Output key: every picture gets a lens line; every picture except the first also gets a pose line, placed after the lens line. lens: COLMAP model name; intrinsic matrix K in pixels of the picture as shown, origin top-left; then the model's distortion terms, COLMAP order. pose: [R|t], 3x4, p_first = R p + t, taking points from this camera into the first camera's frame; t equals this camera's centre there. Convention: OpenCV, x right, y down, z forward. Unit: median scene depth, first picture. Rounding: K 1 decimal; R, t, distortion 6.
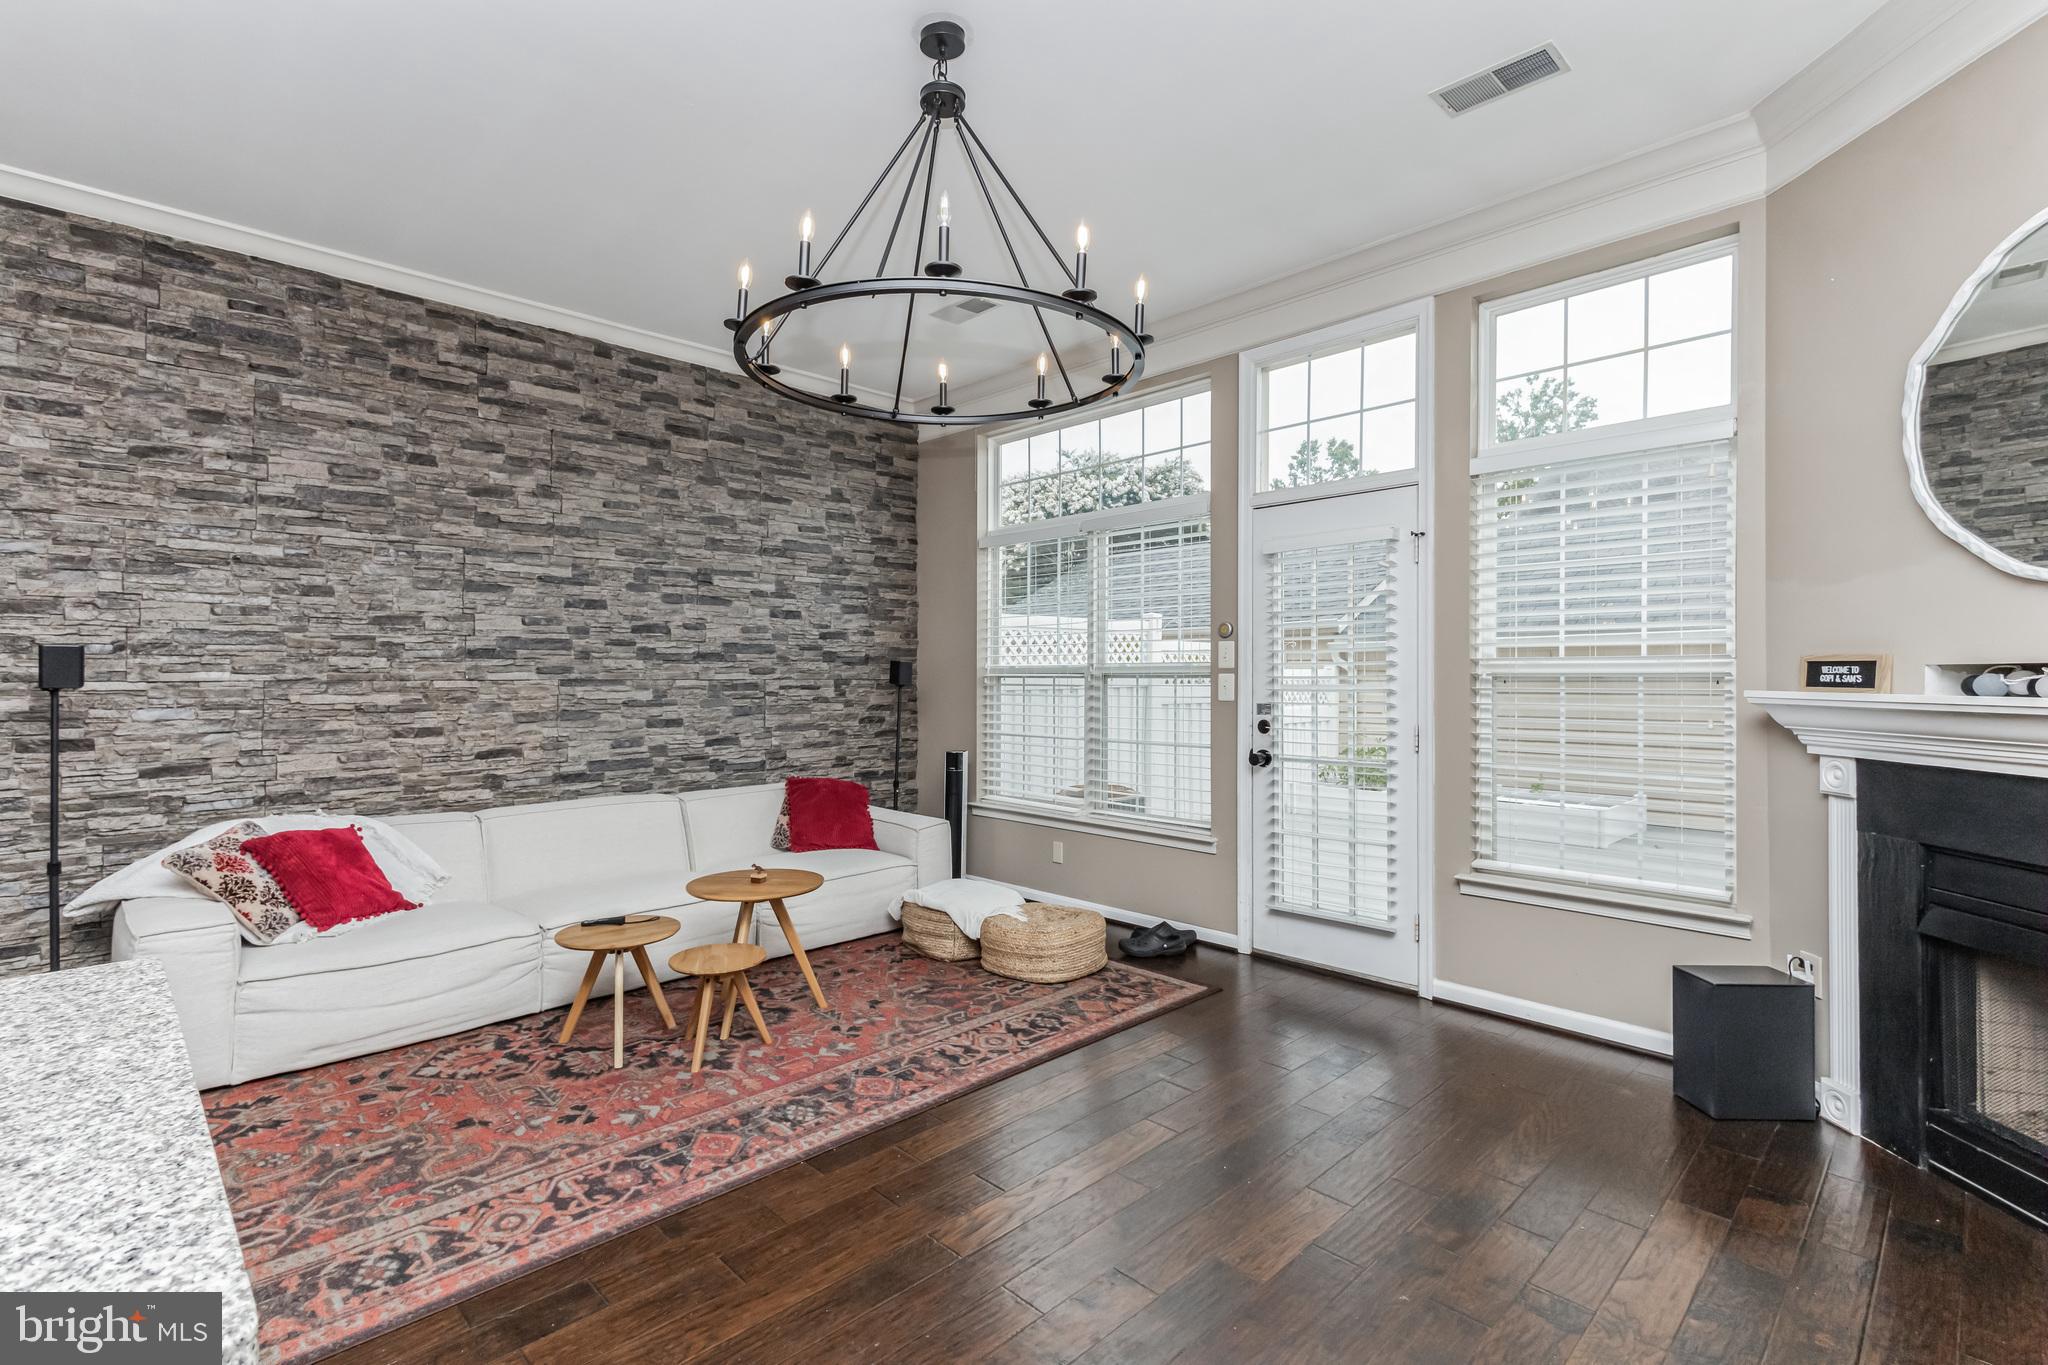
lens RADIAL K [[938.4, 0, 1023.5], [0, 938.4, 678.5], [0, 0, 1]] dist [0.014267, -0.004262]
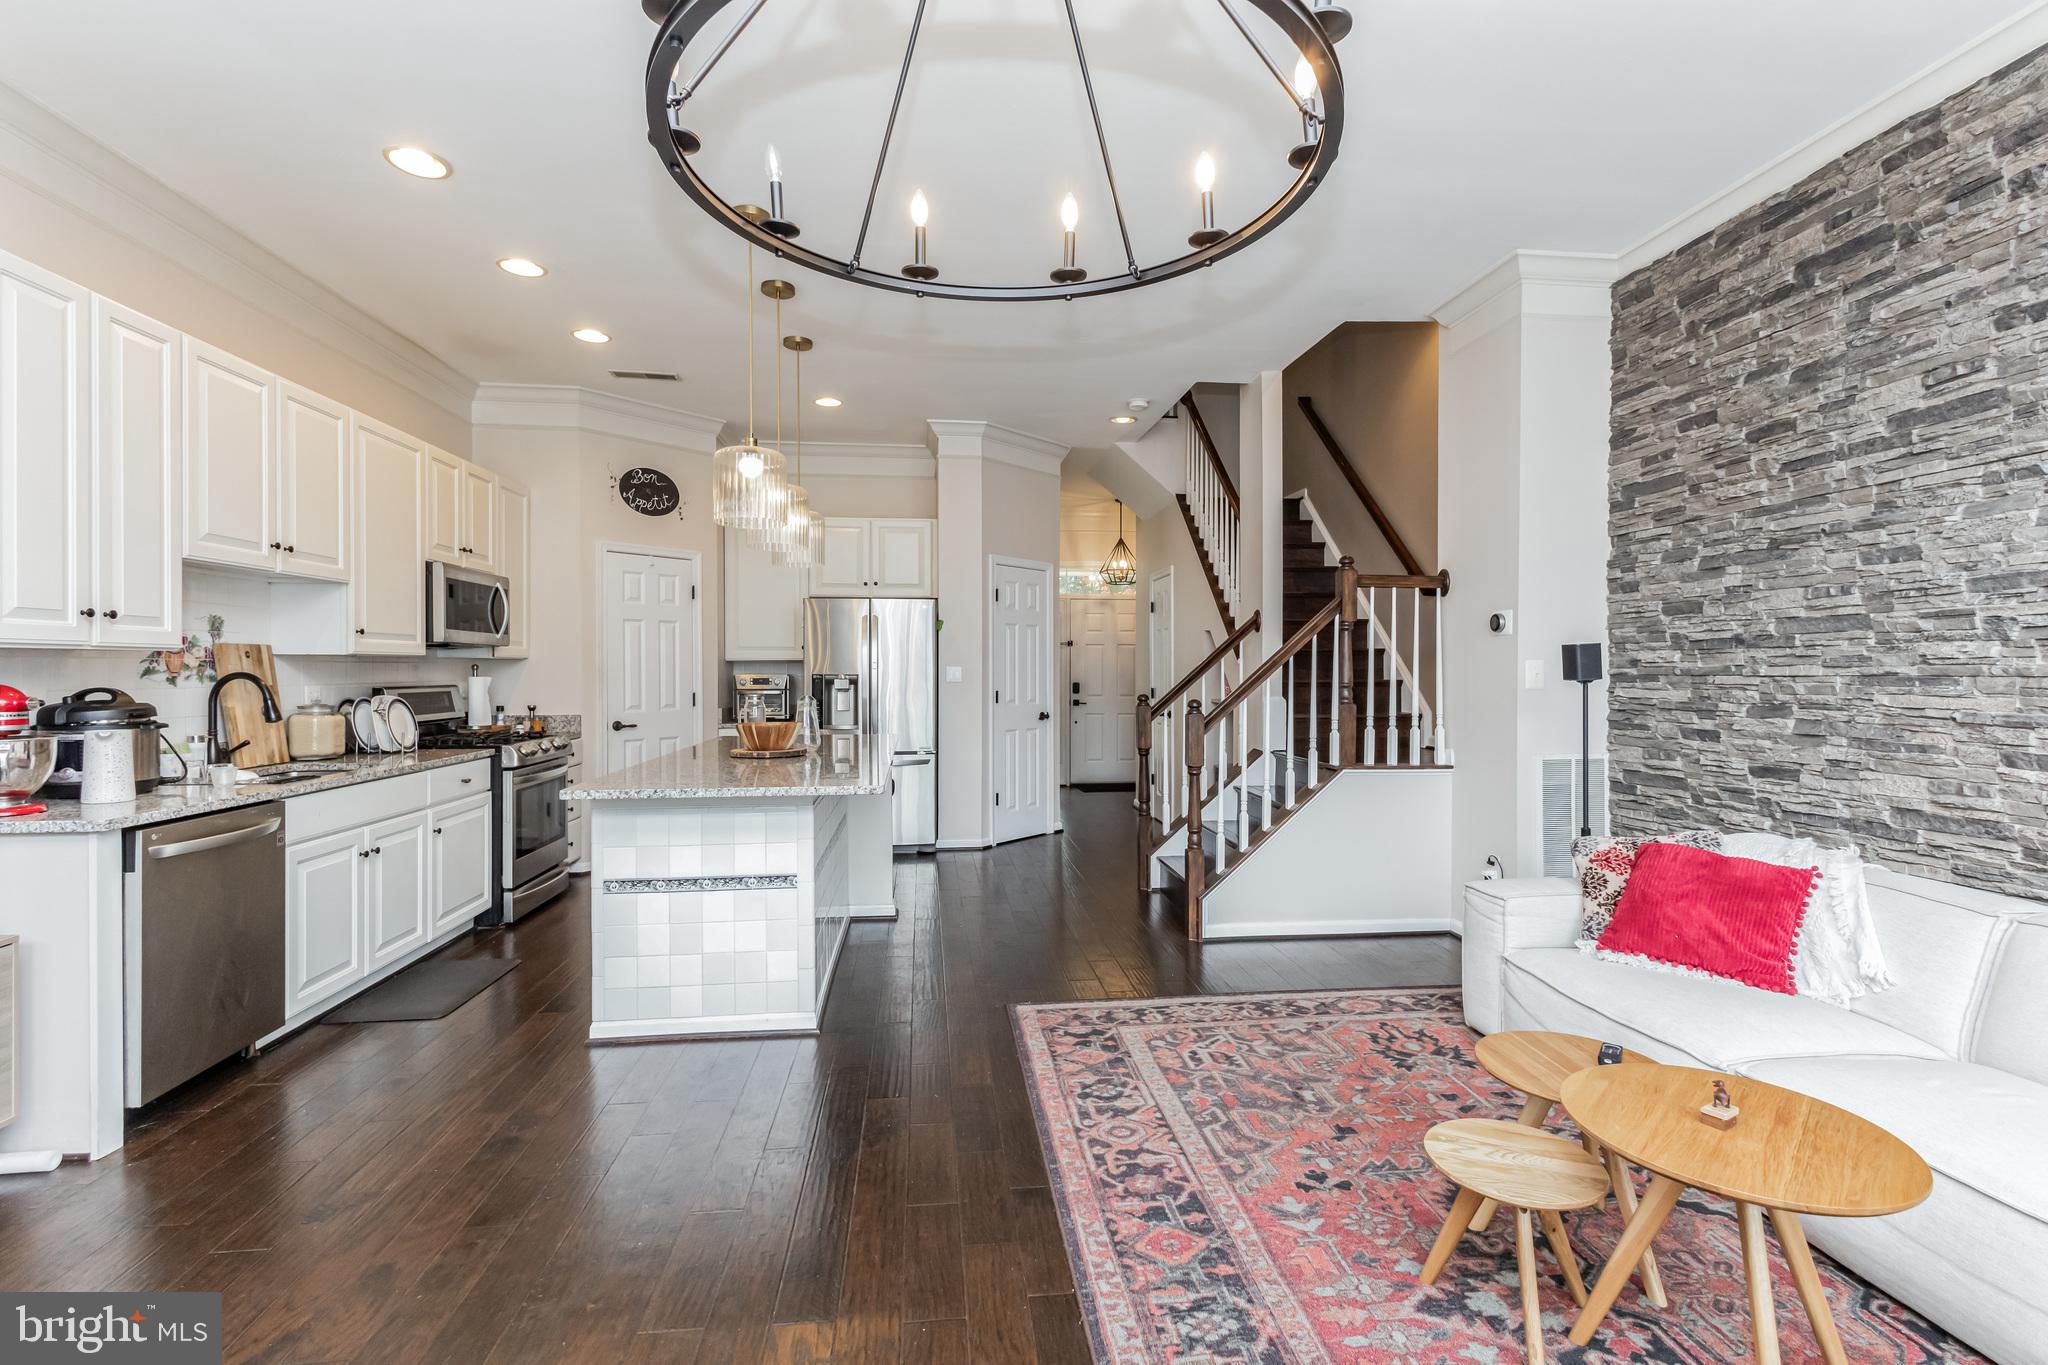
lens RADIAL K [[938.4, 0, 1027.6], [0, 938.4, 680.3], [0, 0, 1]] dist [0.014267, -0.004262]
pose [[-0.618359, 0.010859, -0.785821, 0.249430], [0.002867, 0.999929, 0.011562, -0.004642], [0.785891, 0.004897, -0.618346, 0.895273]]
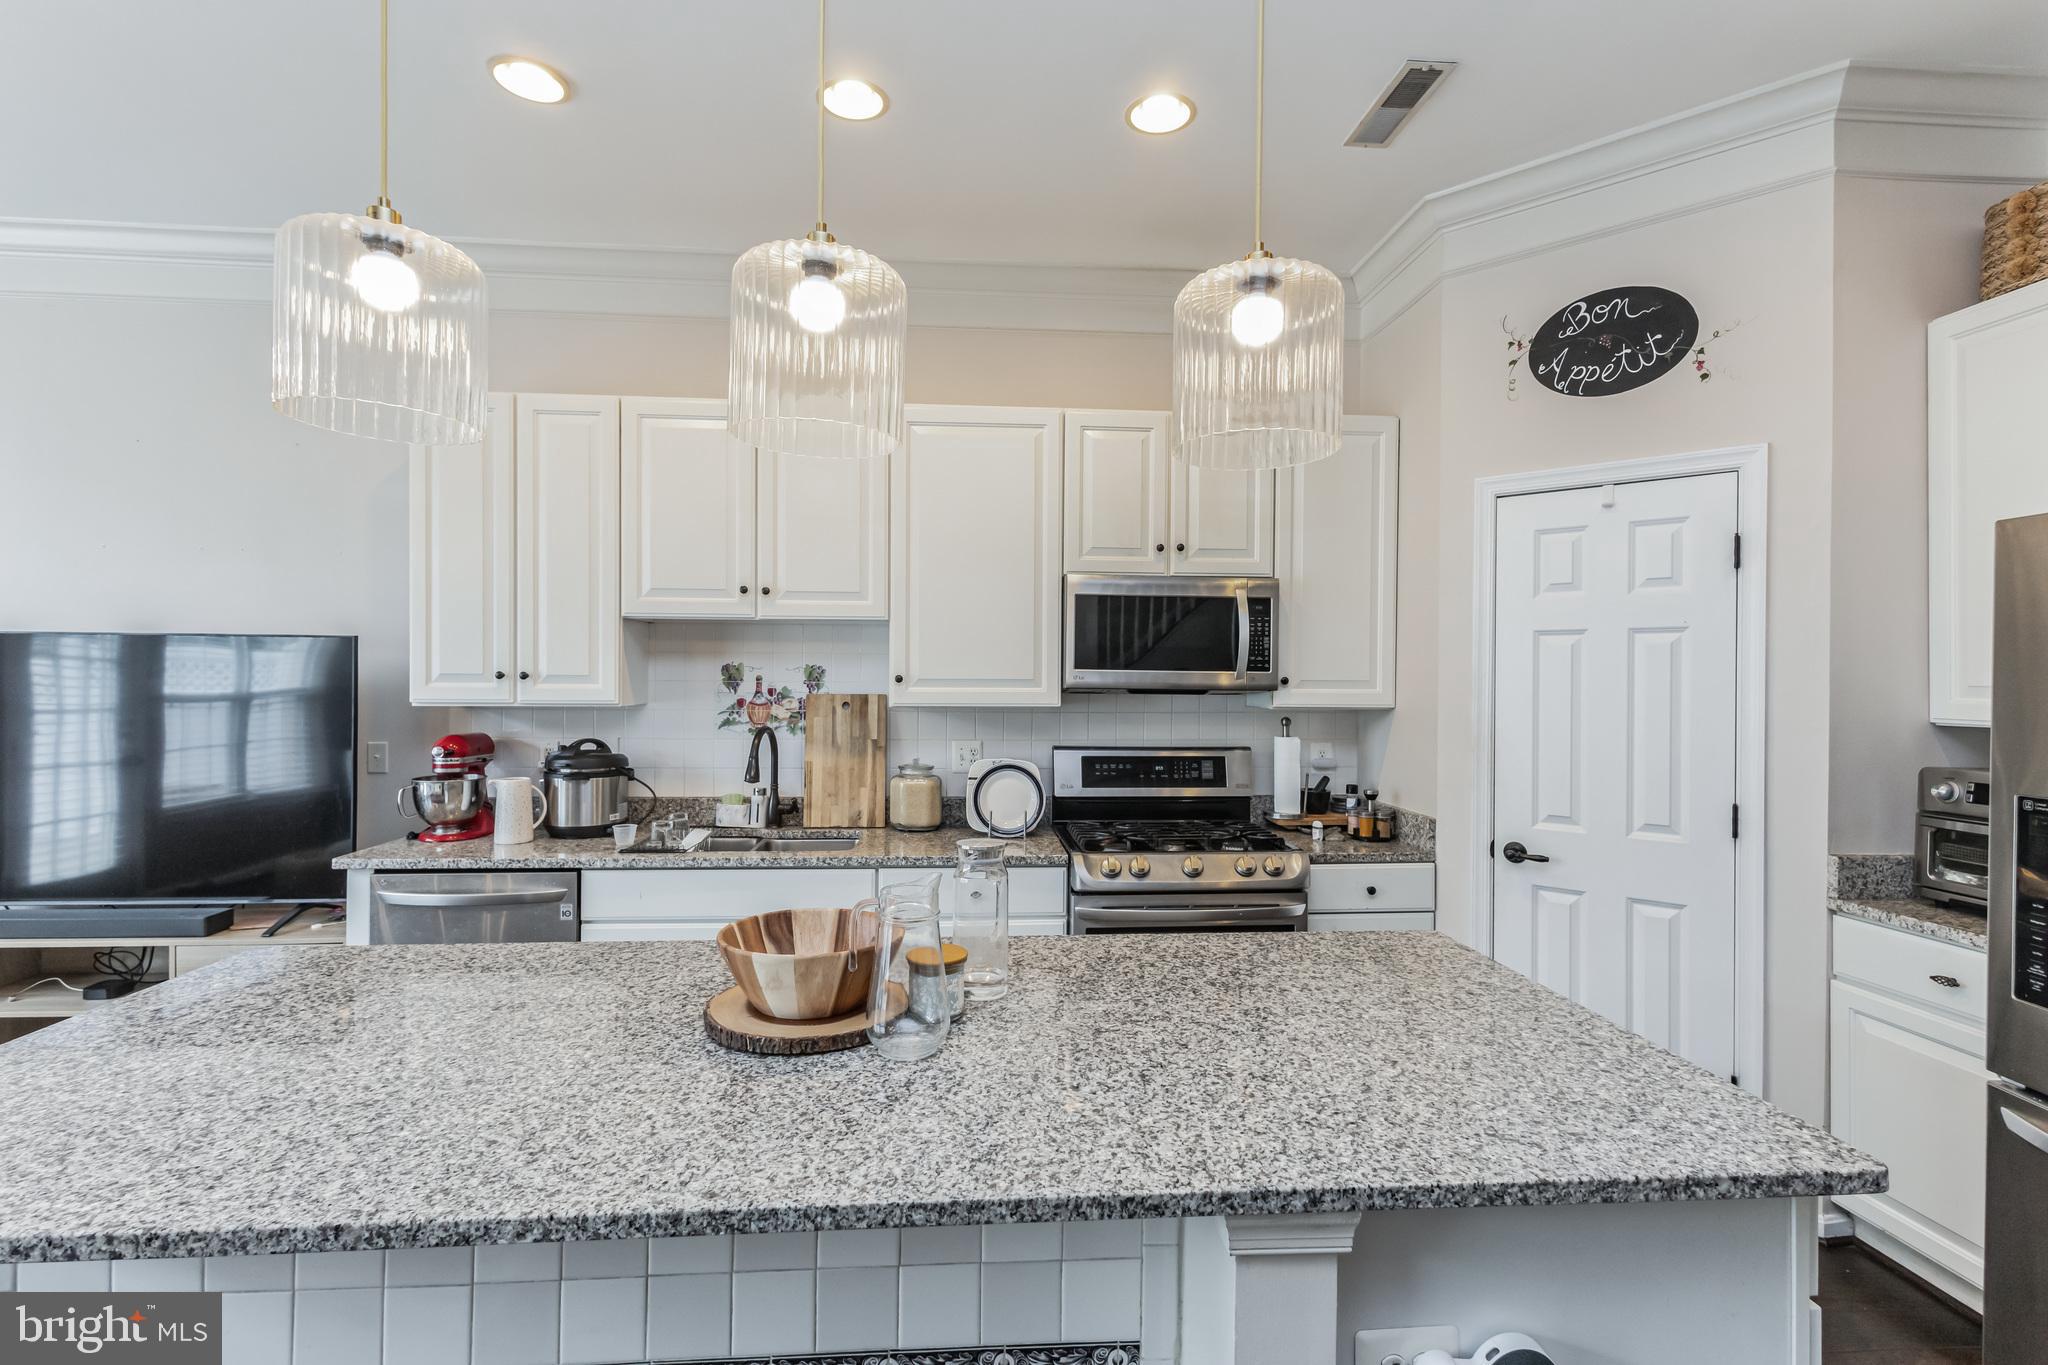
lens RADIAL K [[938.4, 0, 1028.0], [0, 938.4, 684.2], [0, 0, 1]] dist [0.014267, -0.004262]
pose [[-0.762714, -0.008770, 0.646676, -0.715577], [-0.008729, 0.999957, 0.003266, -0.046470], [-0.646677, -0.003154, -0.762758, 0.247500]]
